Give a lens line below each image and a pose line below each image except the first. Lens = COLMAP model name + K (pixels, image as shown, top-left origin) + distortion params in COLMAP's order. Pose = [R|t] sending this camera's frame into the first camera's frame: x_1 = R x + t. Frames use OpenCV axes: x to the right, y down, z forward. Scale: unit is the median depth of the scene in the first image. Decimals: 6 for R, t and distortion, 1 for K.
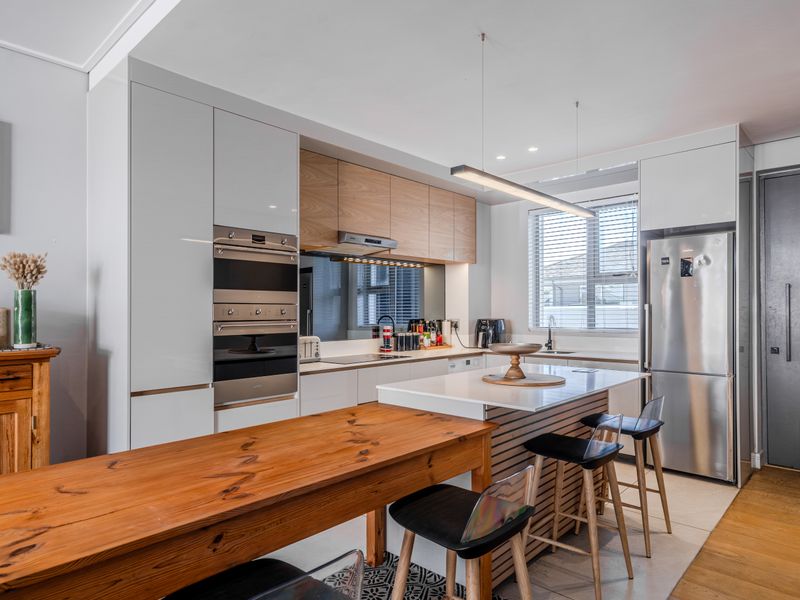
lens RADIAL K [[501.3, 0, 411.6], [0, 501.3, 302.1], [0, 0, 1]] dist [-0.000467, 0.002080]
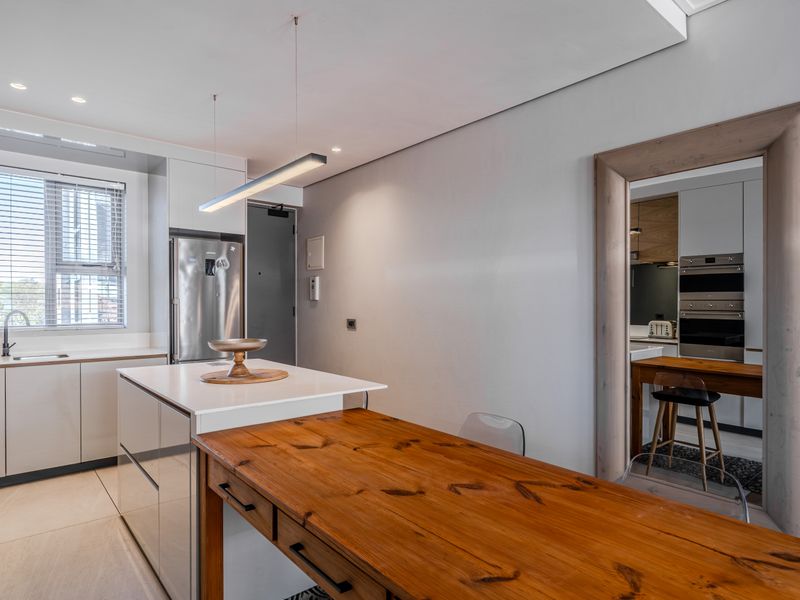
lens RADIAL K [[473.3, 0, 399.2], [0, 473.3, 307.3], [0, 0, 1]] dist [-0.002009, 0.001367]
pose [[0.134685, -0.002275, 0.990886, -0.475621], [-0.018894, 0.999810, 0.004864, 0.008777], [-0.990708, -0.019377, 0.134617, 0.437562]]
